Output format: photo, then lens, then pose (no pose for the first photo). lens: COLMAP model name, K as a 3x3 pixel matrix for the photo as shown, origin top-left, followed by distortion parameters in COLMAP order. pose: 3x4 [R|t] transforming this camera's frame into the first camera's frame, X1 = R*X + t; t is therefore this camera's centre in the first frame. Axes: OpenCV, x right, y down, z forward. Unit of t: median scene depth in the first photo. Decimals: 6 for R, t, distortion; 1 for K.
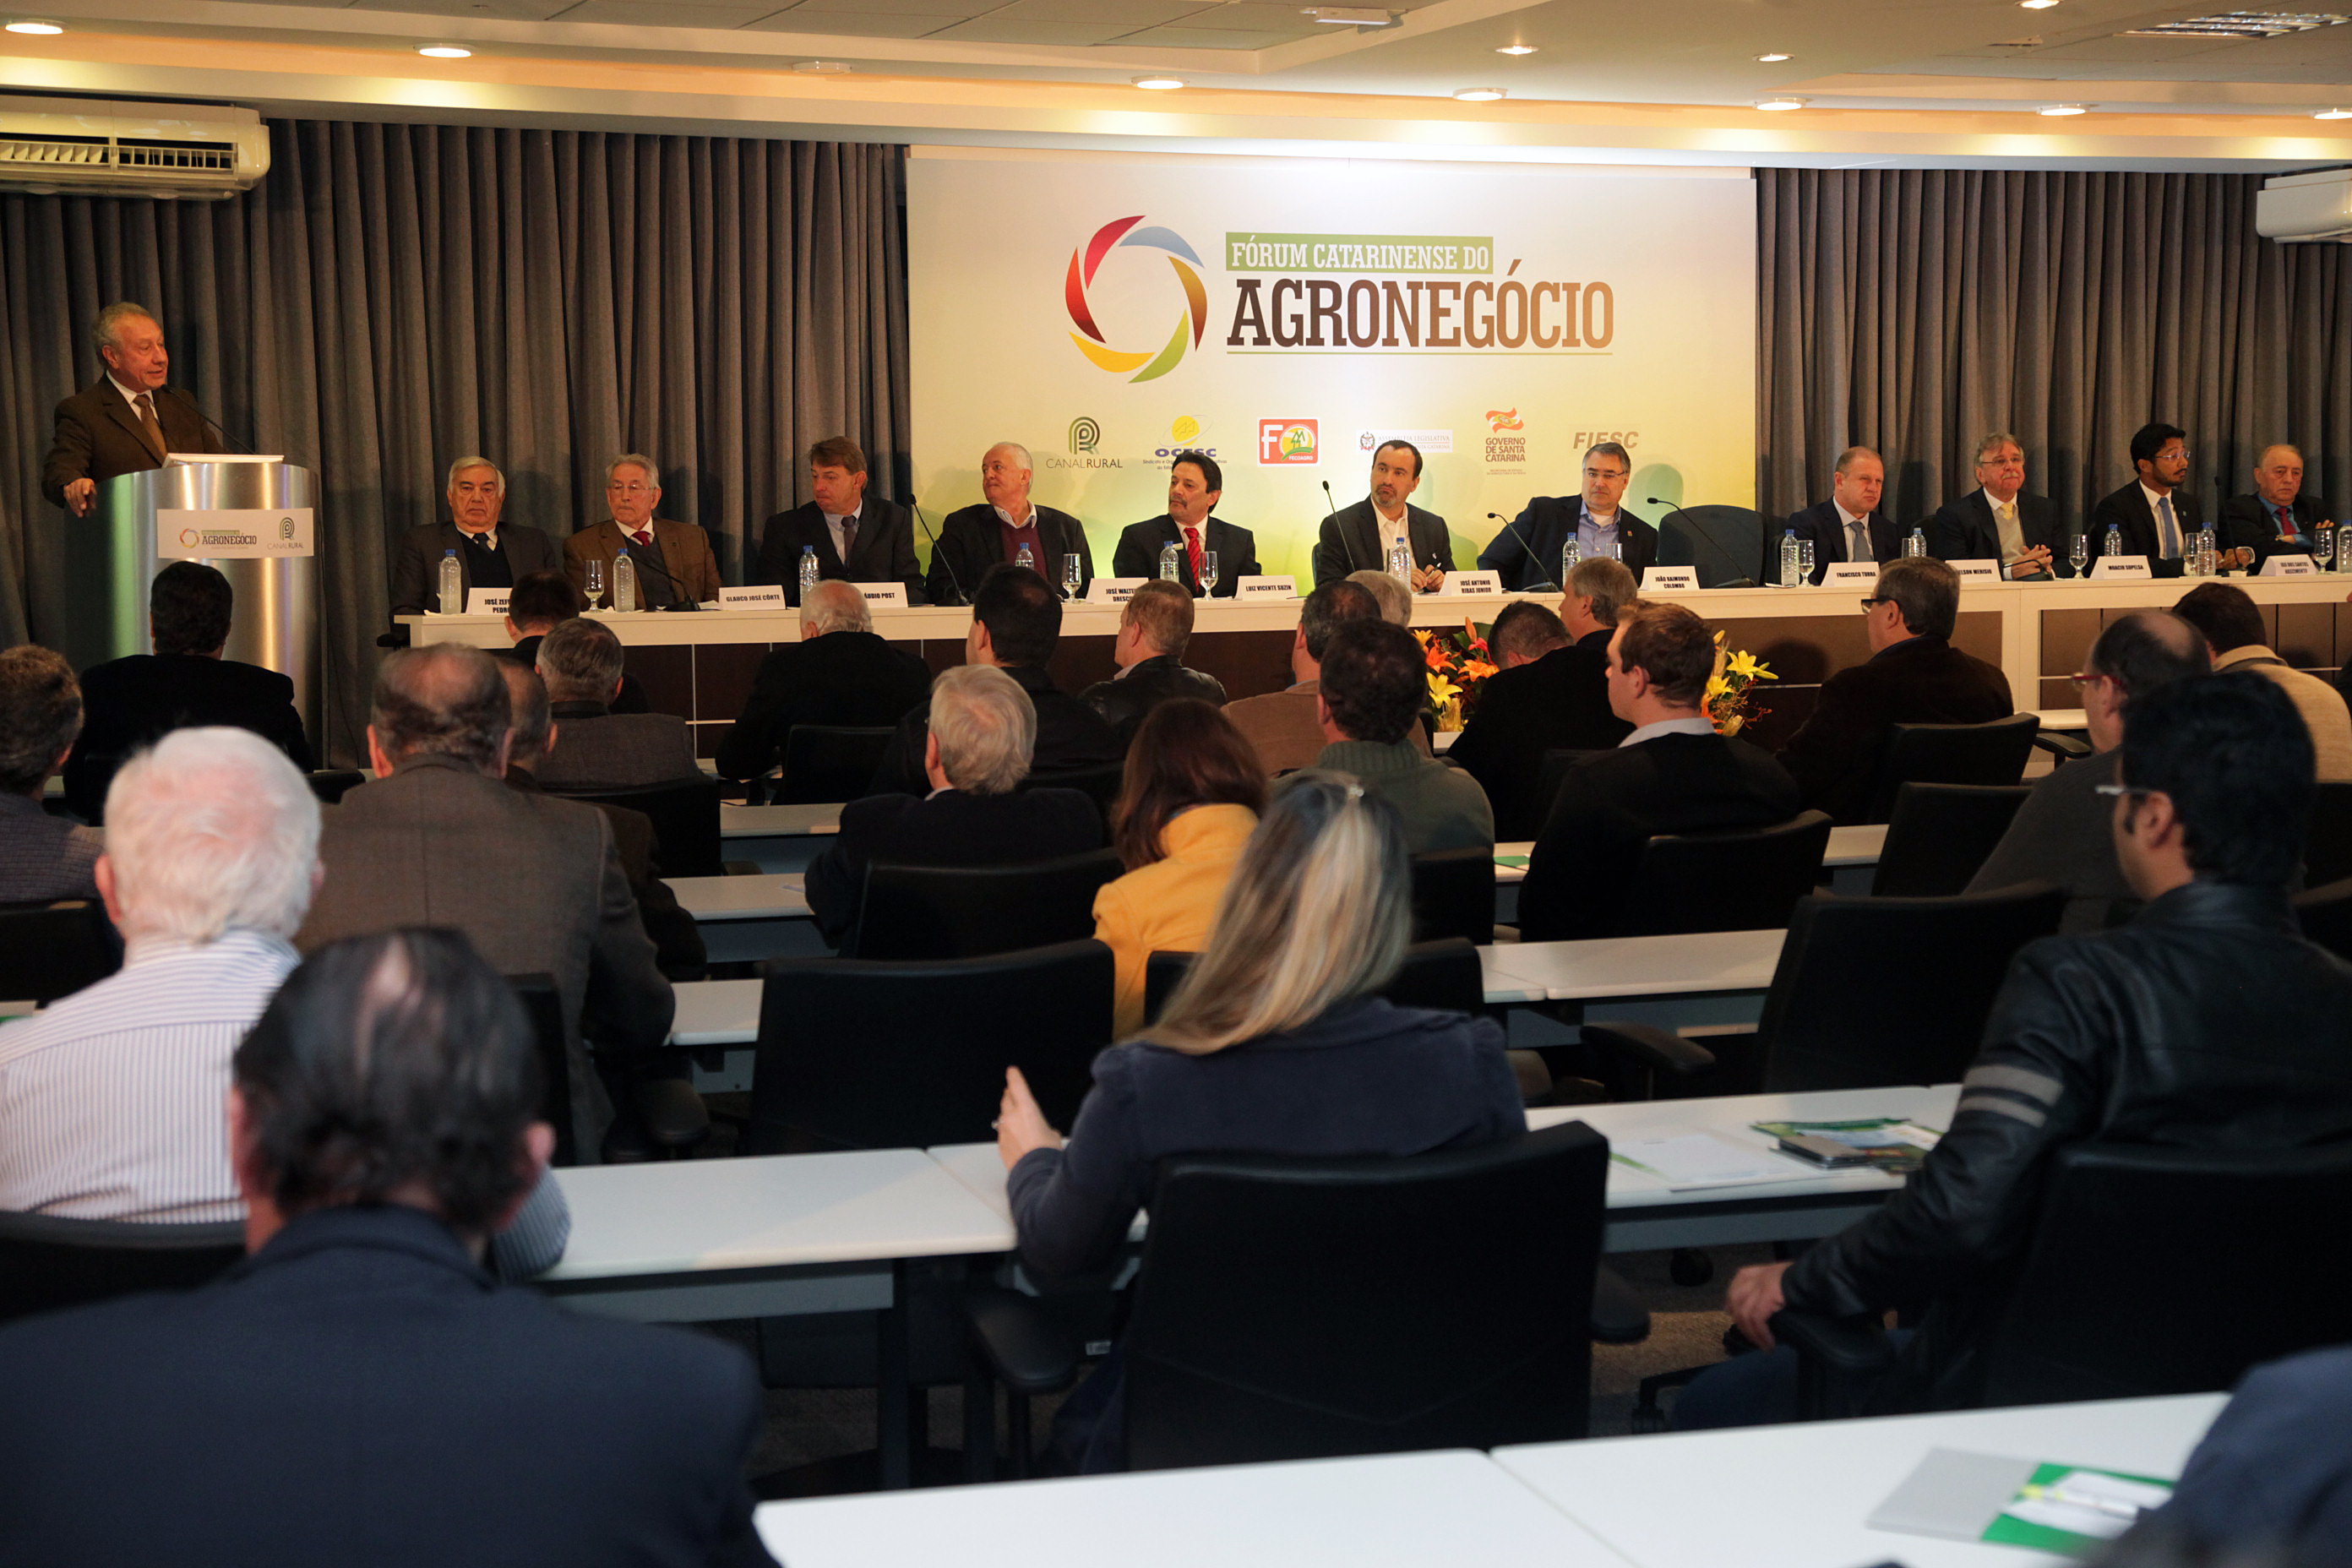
lens RADIAL K [[3594.0, 0, 1120.2], [0, 3594.0, 821.8], [0, 0, 1]] dist [0.169255, -0.082038]
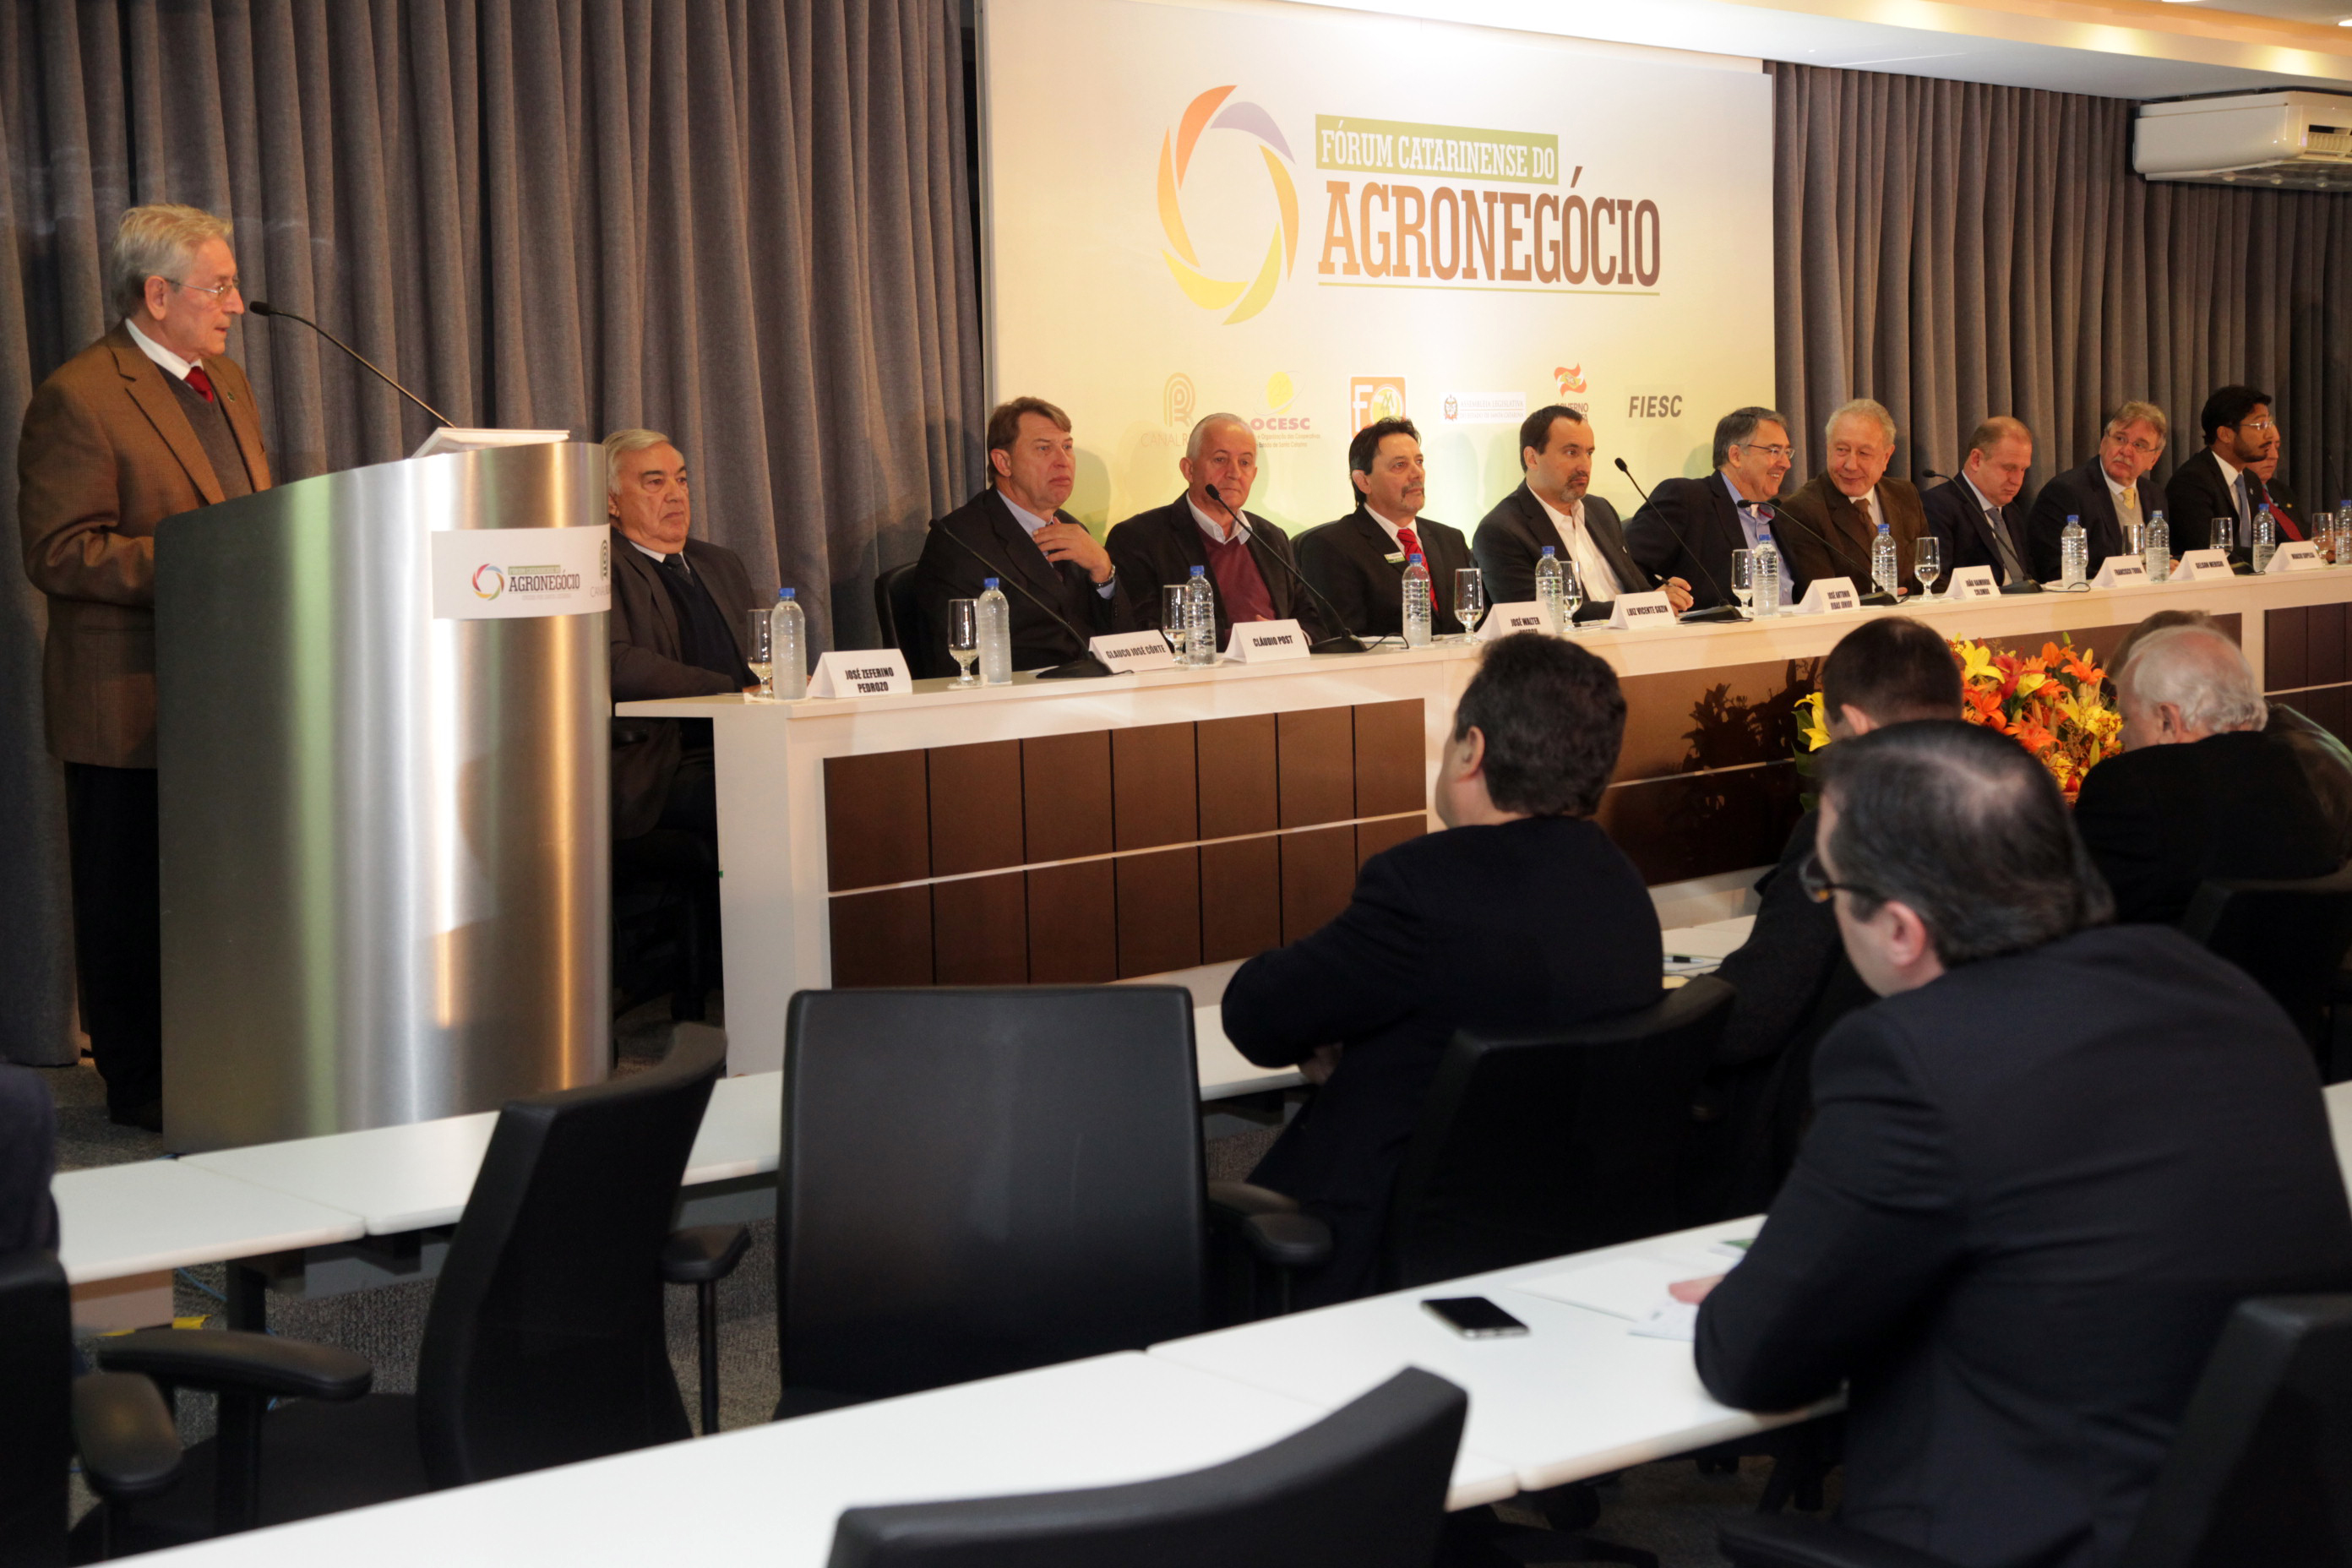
lens RADIAL K [[3594.0, 0, 1120.2], [0, 3594.0, 821.8], [0, 0, 1]] dist [0.169255, -0.082038]
pose [[0.893946, -0.055743, 0.444695, -0.326685], [0.055907, 0.998354, 0.012757, -0.034538], [-0.444675, 0.013458, 0.895591, 0.373800]]
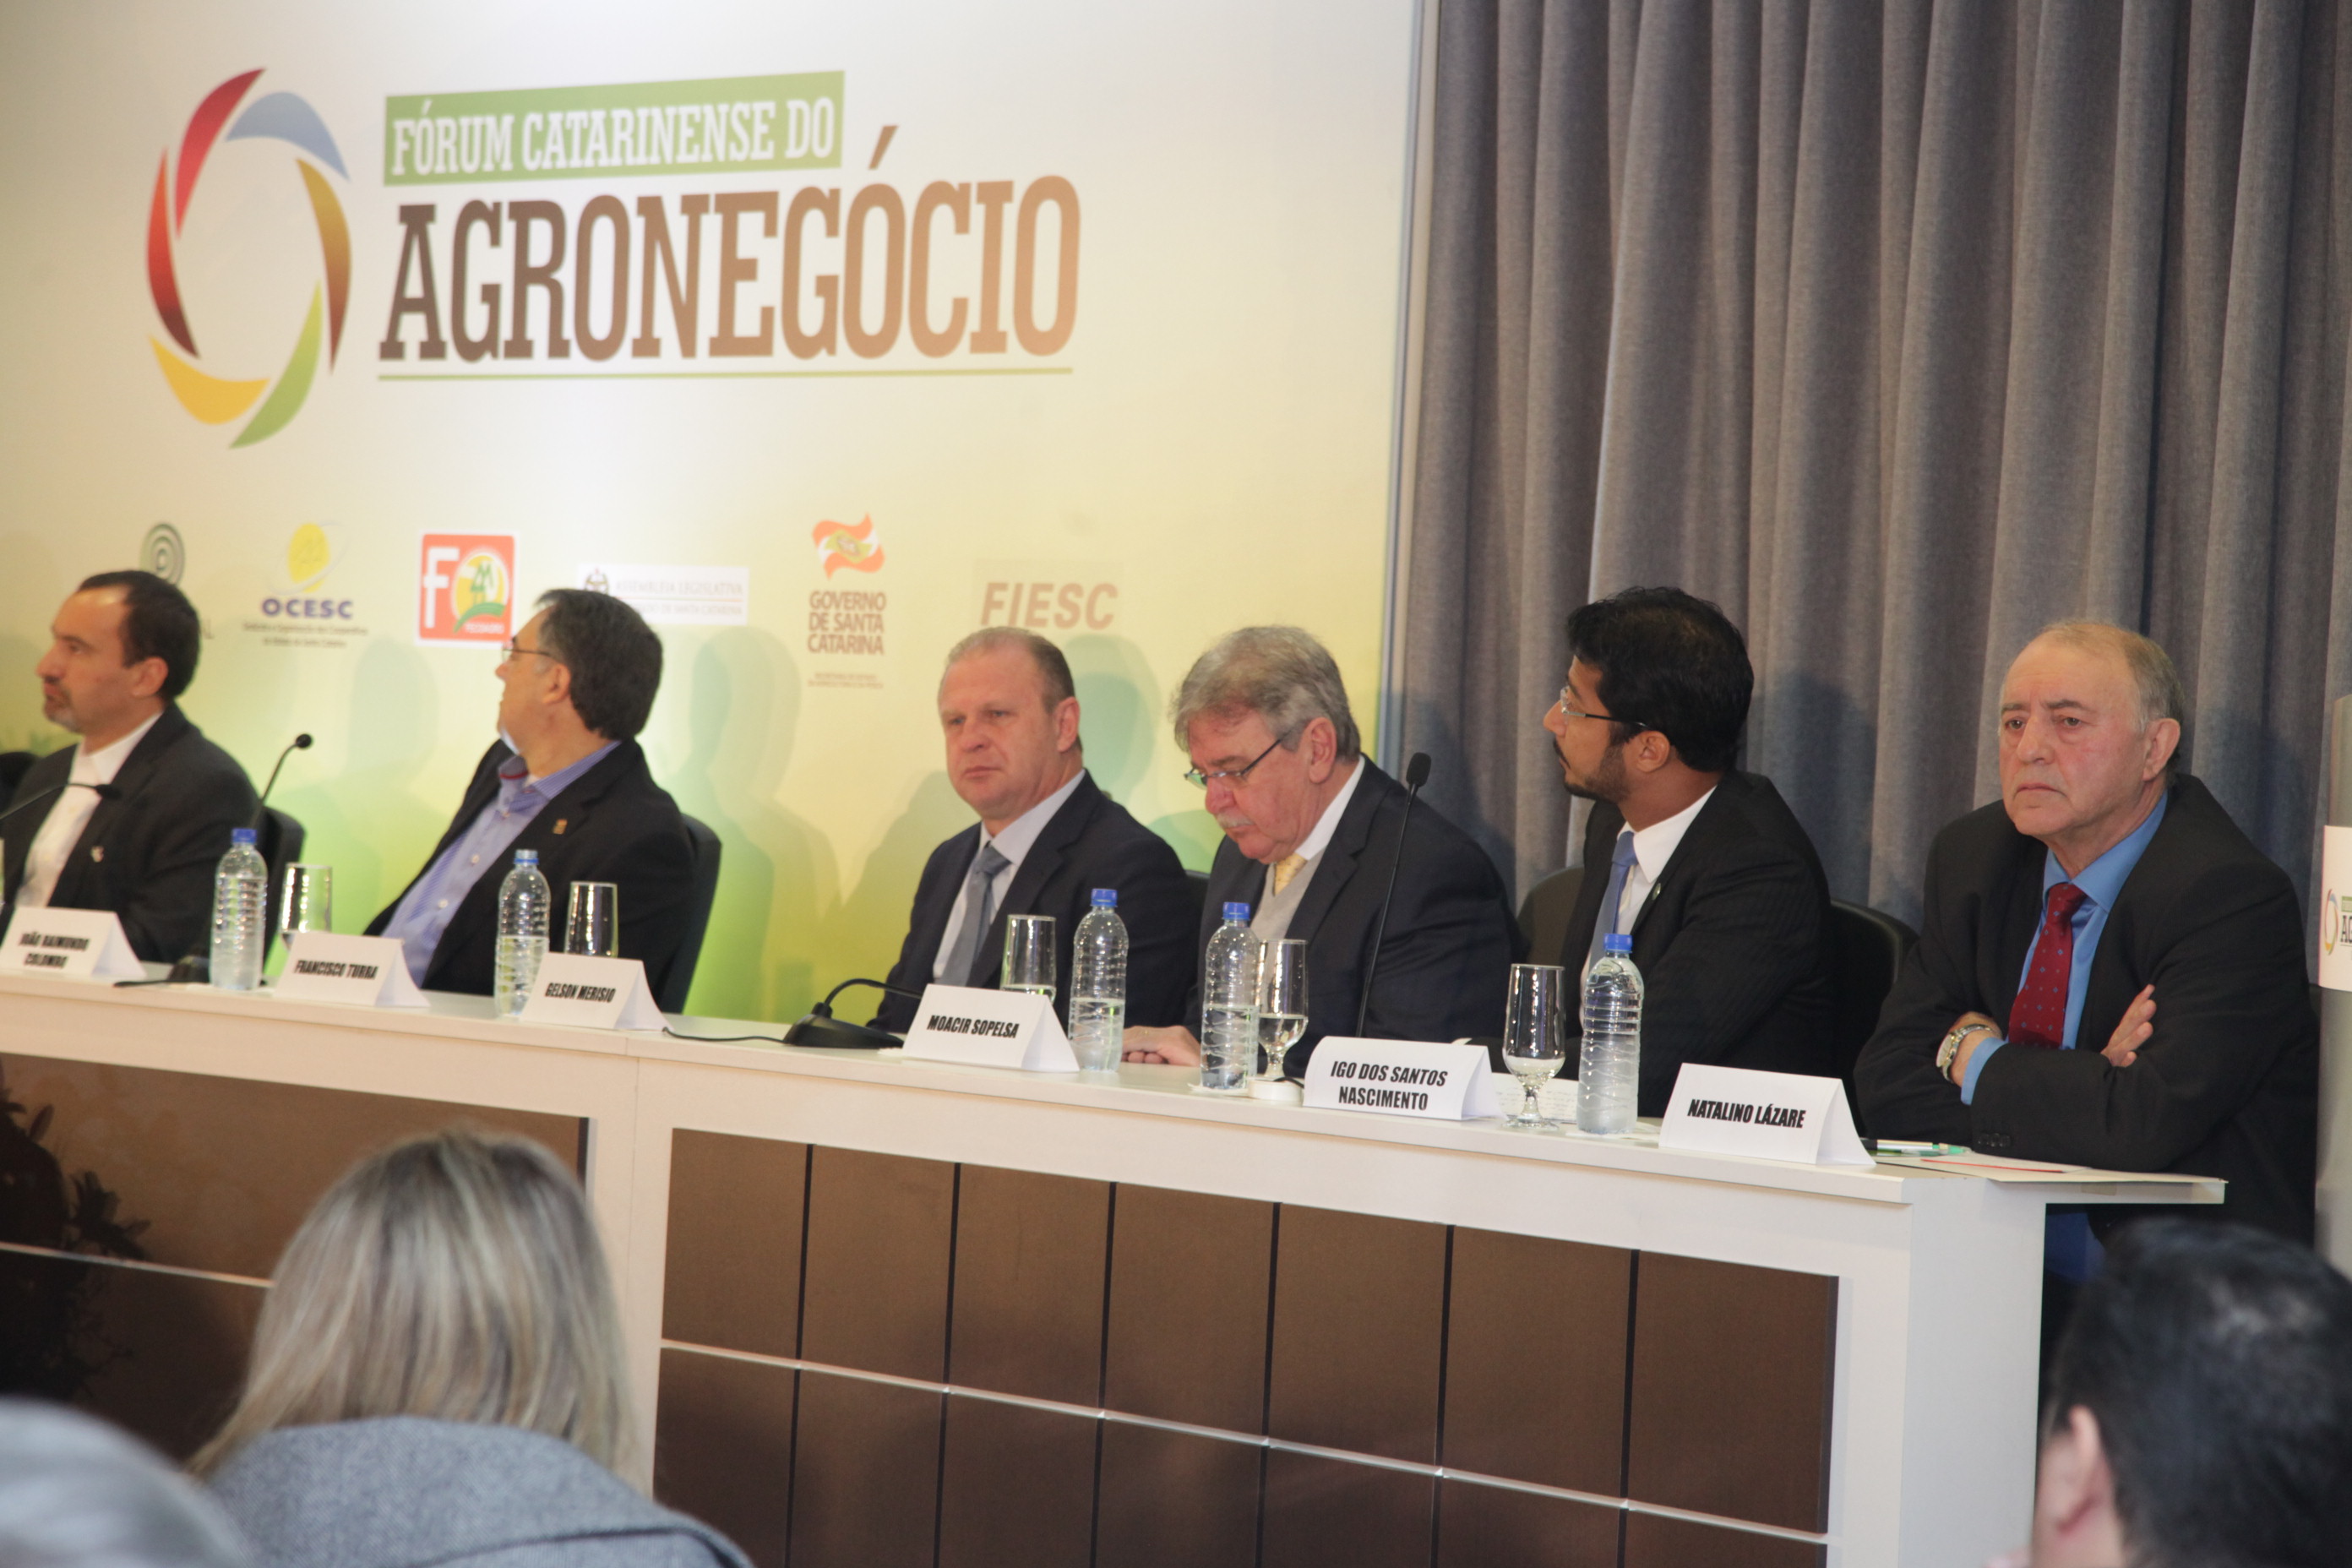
lens RADIAL K [[6474.3, 0, 1176.0], [0, 6474.3, 784.0], [0, 0, 1]] dist [0.595054, 0.602467]
pose [[0.372060, 0.033048, -0.927620, 0.773967], [-0.130071, 0.991362, -0.016851, -0.081052], [0.919050, 0.126926, 0.373144, 0.796714]]
